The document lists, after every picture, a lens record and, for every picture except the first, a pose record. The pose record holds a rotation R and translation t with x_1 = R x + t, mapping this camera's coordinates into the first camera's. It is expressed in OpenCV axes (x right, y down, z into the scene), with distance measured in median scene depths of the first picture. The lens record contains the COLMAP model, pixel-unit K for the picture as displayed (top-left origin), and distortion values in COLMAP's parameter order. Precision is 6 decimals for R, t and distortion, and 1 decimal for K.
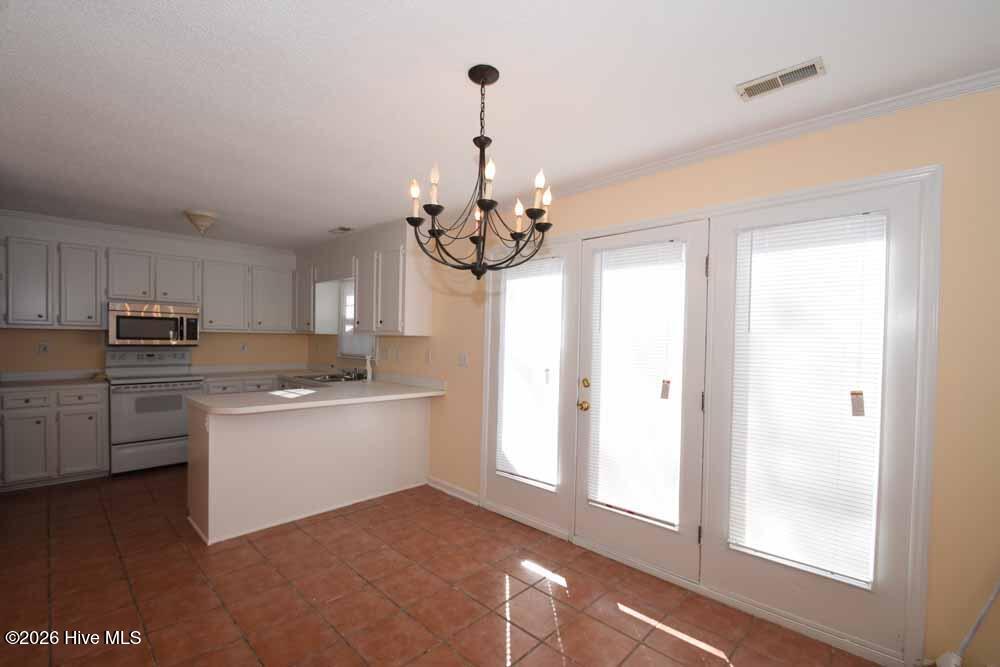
lens RADIAL K [[436.8, 0, 499.5], [0, 436.8, 348.8], [0, 0, 1]] dist [0.017392, -0.019232]
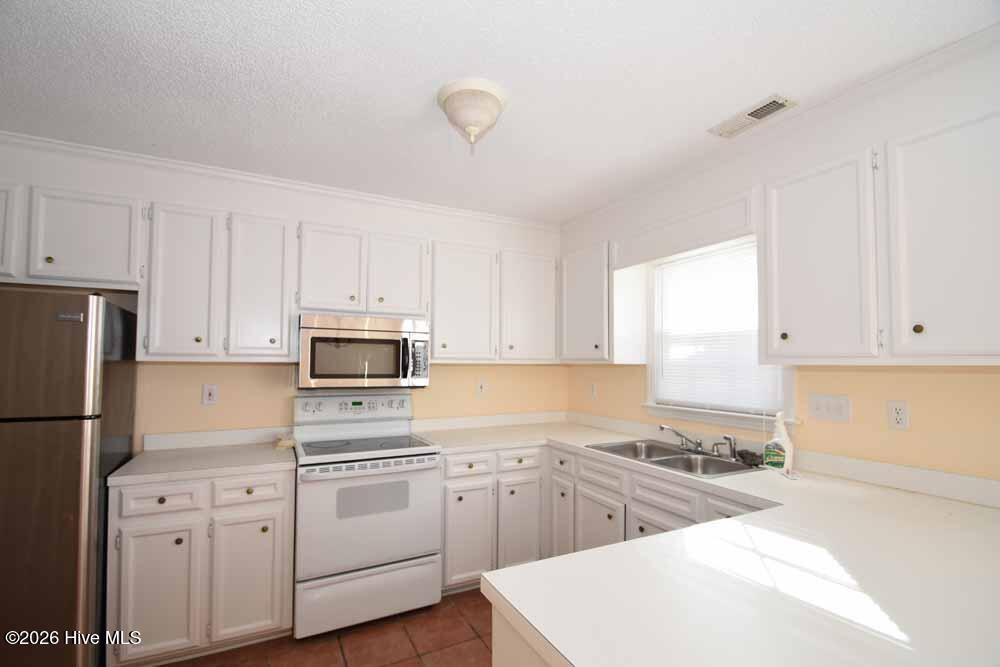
lens RADIAL K [[436.8, 0, 499.5], [0, 436.8, 348.8], [0, 0, 1]] dist [0.017392, -0.019232]
pose [[0.949688, -0.025711, -0.312142, -0.457164], [0.005331, 0.997807, -0.065970, -0.021157], [0.313153, 0.060987, 0.947742, 0.528579]]
